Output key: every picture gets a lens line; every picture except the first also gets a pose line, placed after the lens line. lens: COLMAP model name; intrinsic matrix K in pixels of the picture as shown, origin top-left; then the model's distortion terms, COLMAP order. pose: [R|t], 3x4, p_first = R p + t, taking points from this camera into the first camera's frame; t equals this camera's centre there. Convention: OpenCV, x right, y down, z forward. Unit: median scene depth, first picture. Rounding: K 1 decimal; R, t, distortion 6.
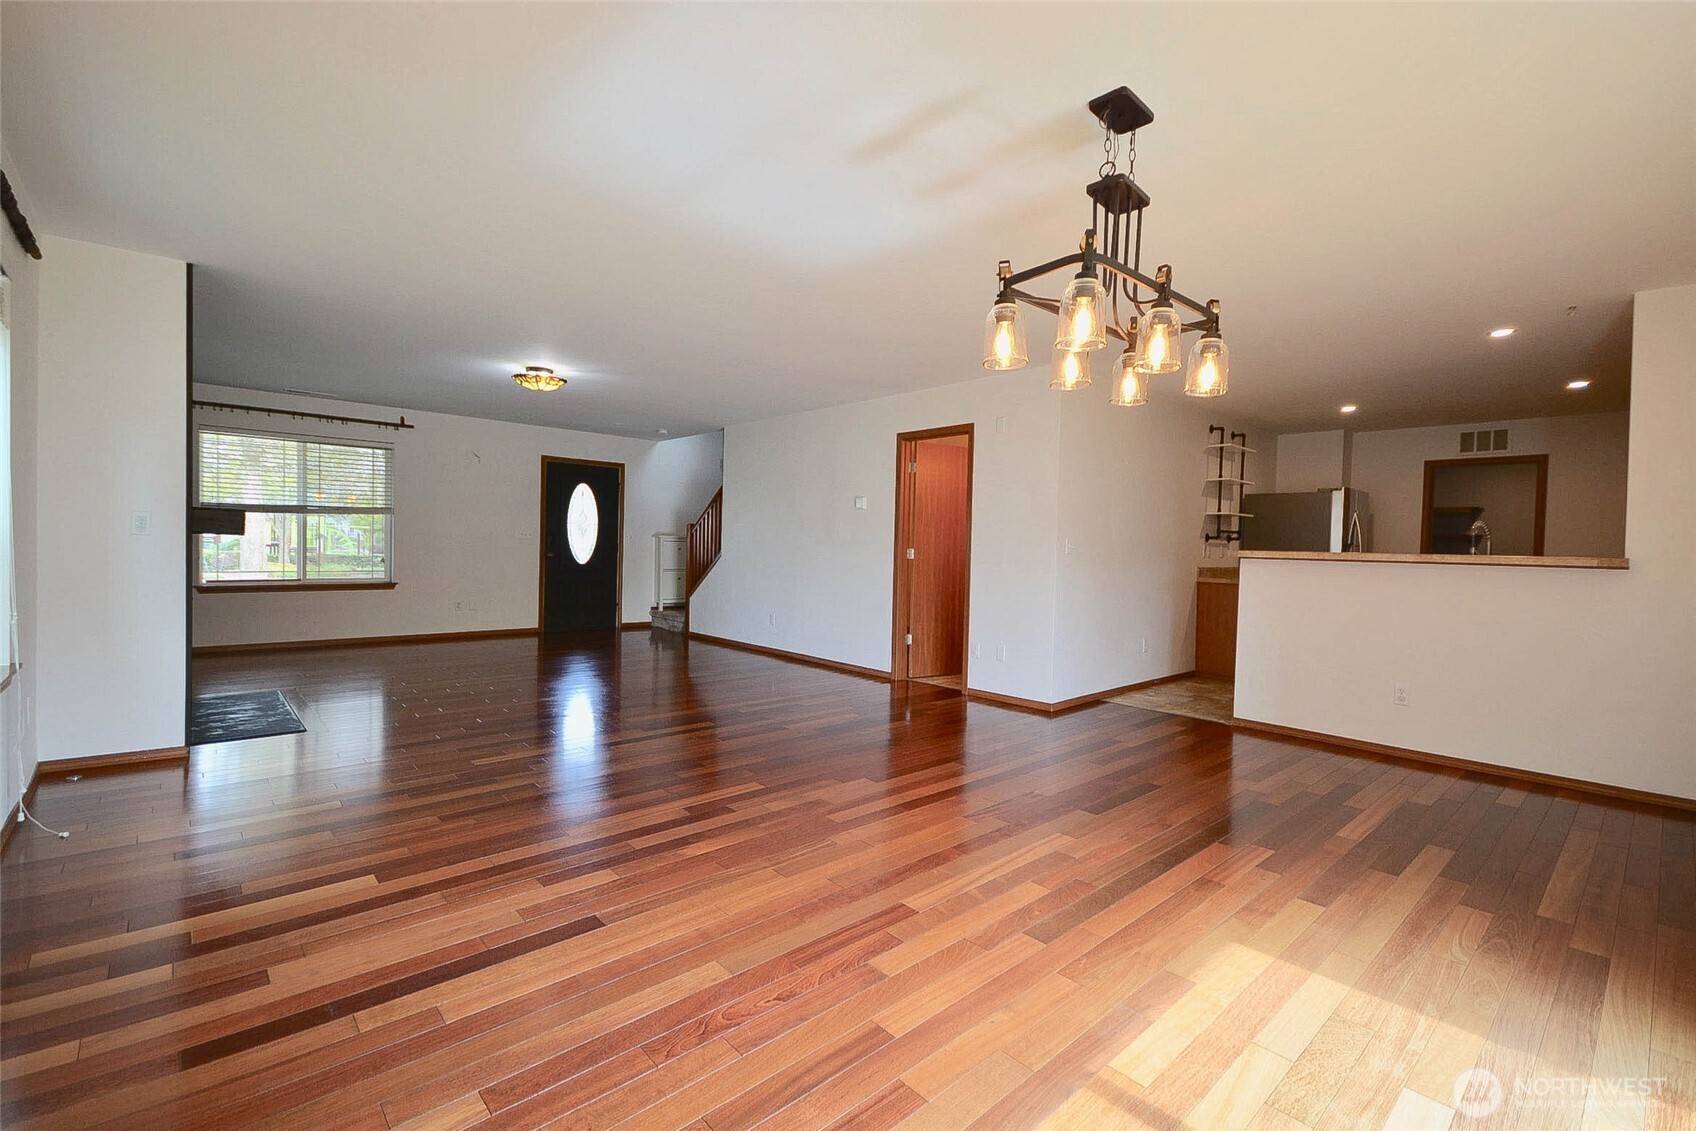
lens RADIAL K [[736.7, 0, 854.0], [0, 736.7, 571.8], [0, 0, 1]] dist [0.007415, 0.000433]
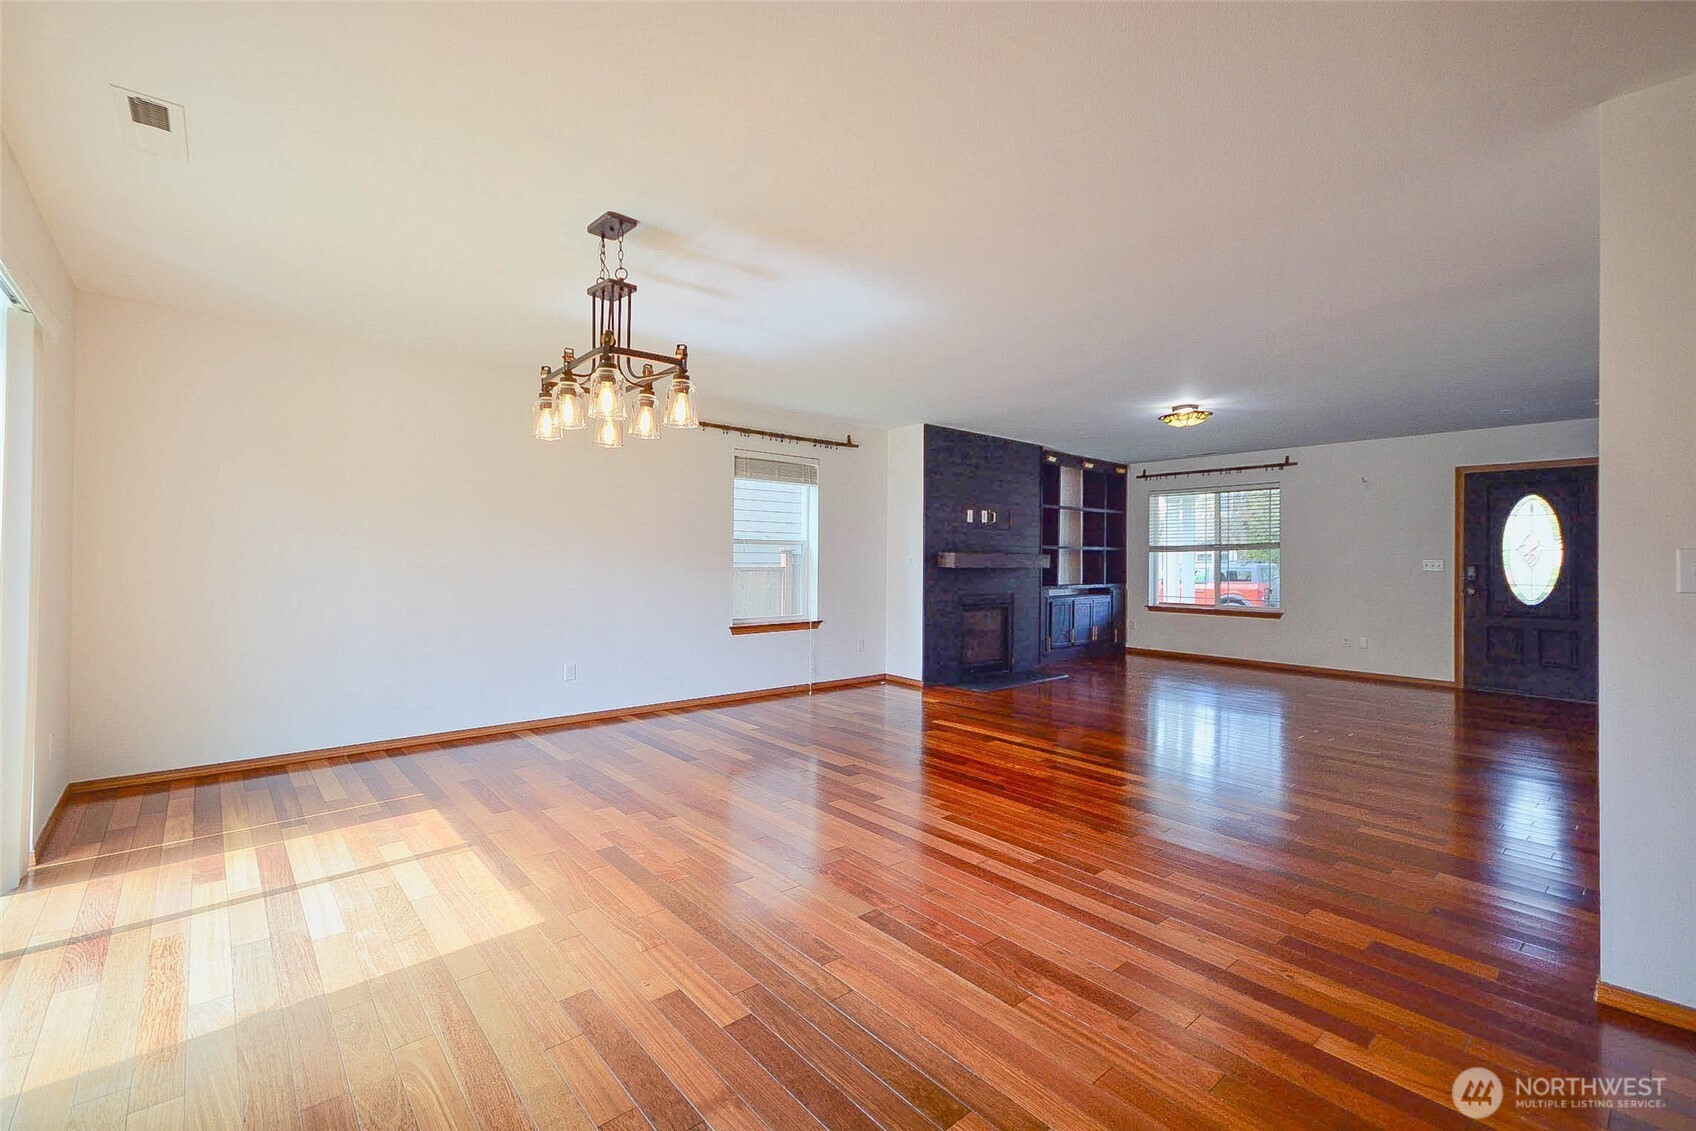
lens RADIAL K [[736.7, 0, 849.3], [0, 736.7, 558.7], [0, 0, 1]] dist [0.007415, 0.000433]
pose [[-0.023337, -0.026941, -0.999365, 0.458398], [-0.047195, 0.998552, -0.025817, -0.006708], [0.998613, 0.046562, -0.024575, 0.415466]]
